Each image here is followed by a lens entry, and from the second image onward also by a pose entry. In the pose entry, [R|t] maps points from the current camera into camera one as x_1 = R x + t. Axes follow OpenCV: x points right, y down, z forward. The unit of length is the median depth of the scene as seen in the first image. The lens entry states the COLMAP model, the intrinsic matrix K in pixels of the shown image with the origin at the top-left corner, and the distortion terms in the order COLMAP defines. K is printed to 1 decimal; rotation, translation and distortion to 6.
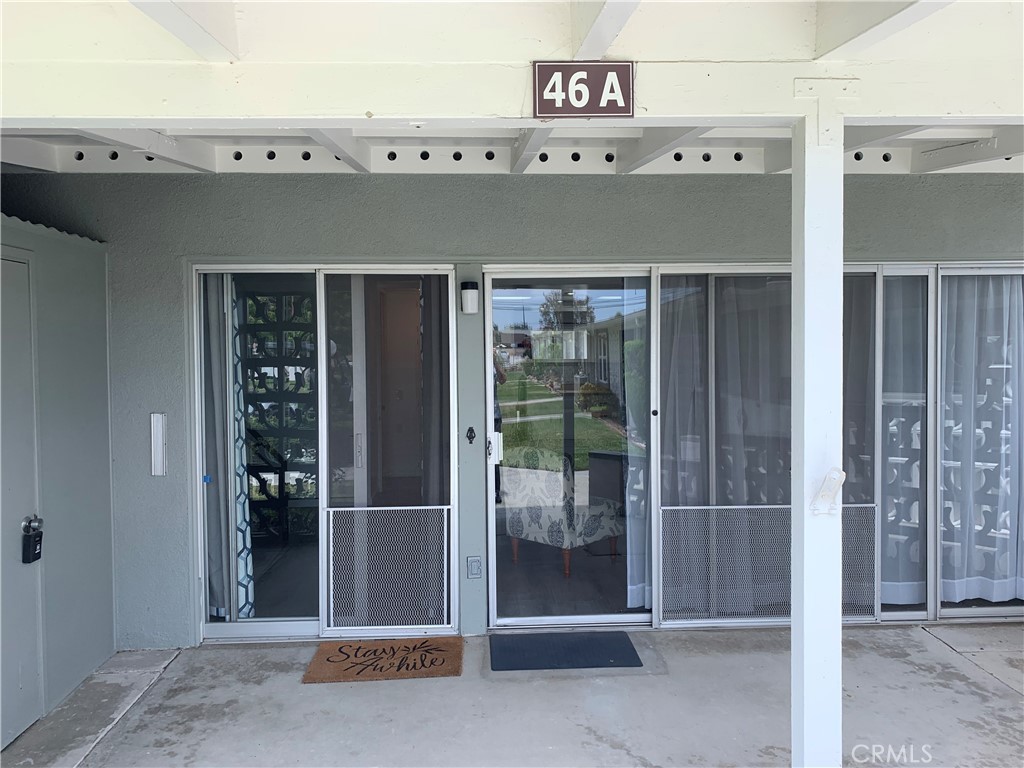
lens RADIAL K [[788.7, 0, 514.1], [0, 788.7, 381.2], [0, 0, 1]] dist [0.005926, -0.006091]
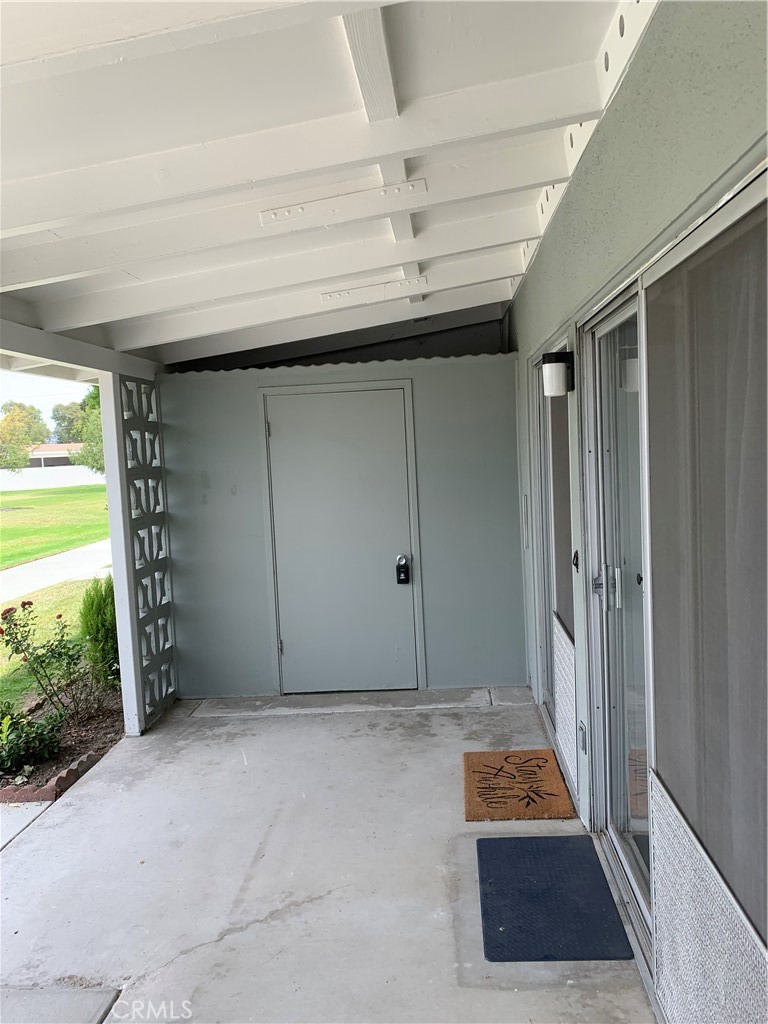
lens RADIAL K [[788.7, 0, 386.8], [0, 788.7, 510.7], [0, 0, 1]] dist [0.005926, -0.006091]
pose [[-0.123783, 0.105086, -0.986729, 0.791922], [0.001132, 0.994391, 0.105760, -0.066534], [0.992309, 0.011974, -0.123208, 1.037137]]
